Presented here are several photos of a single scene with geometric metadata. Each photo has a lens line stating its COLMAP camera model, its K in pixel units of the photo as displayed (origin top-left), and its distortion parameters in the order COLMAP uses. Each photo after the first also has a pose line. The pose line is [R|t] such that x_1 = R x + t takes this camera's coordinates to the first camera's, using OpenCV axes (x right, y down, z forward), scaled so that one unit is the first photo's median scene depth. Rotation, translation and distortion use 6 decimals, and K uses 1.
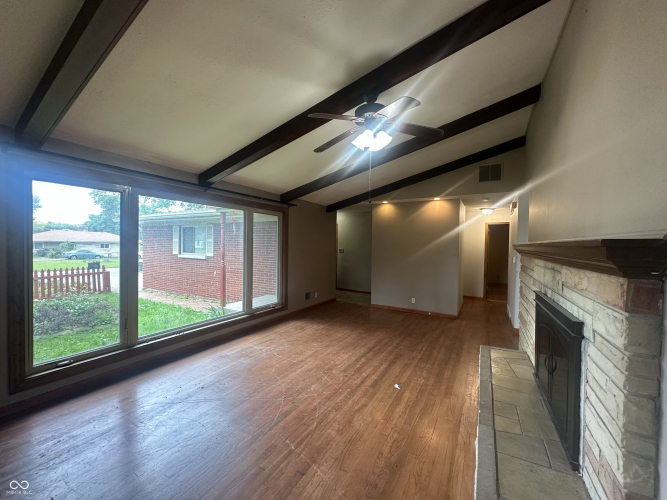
lens RADIAL K [[265.8, 0, 334.0], [0, 265.8, 248.2], [0, 0, 1]] dist [0.002570, 0.000273]
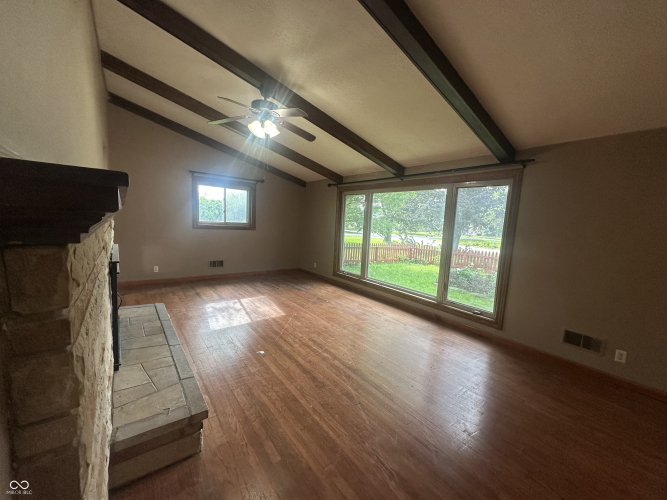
lens RADIAL K [[265.8, 0, 333.6], [0, 265.8, 250.1], [0, 0, 1]] dist [0.002570, 0.000273]
pose [[-0.379826, 0.066261, -0.922682, 0.874092], [-0.071929, 0.992296, 0.100871, 0.004254], [0.922257, 0.104681, -0.372134, 1.328148]]
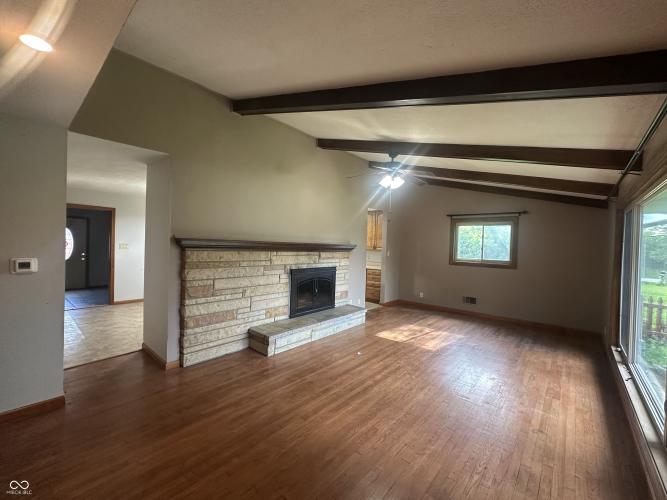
lens RADIAL K [[280.5, 0, 332.4], [0, 280.5, 248.5], [0, 0, 1]] dist [0.000671, -0.000121]
pose [[-0.981718, -0.052282, 0.183018, 0.114936], [-0.047425, 0.998399, 0.030816, -0.033400], [-0.184336, 0.021573, -0.982627, 1.987450]]
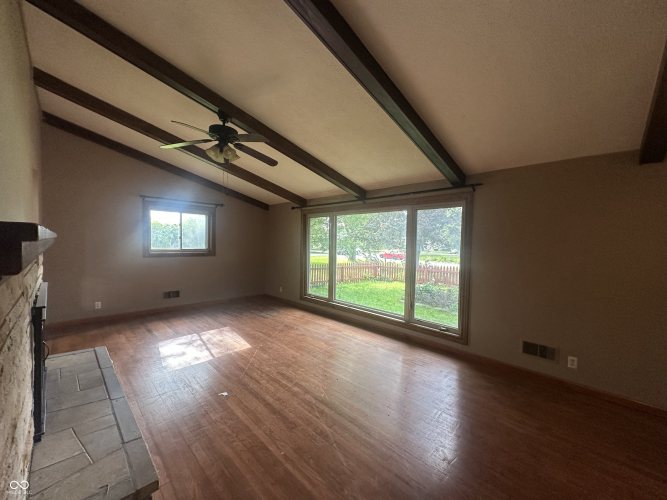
lens RADIAL K [[265.8, 0, 333.5], [0, 265.8, 250.1], [0, 0, 1]] dist [0.002570, 0.000273]
pose [[-0.254923, 0.009577, -0.966914, 0.856949], [-0.037396, 0.999105, 0.019755, -0.011114], [0.966238, 0.041194, -0.254337, 1.316230]]
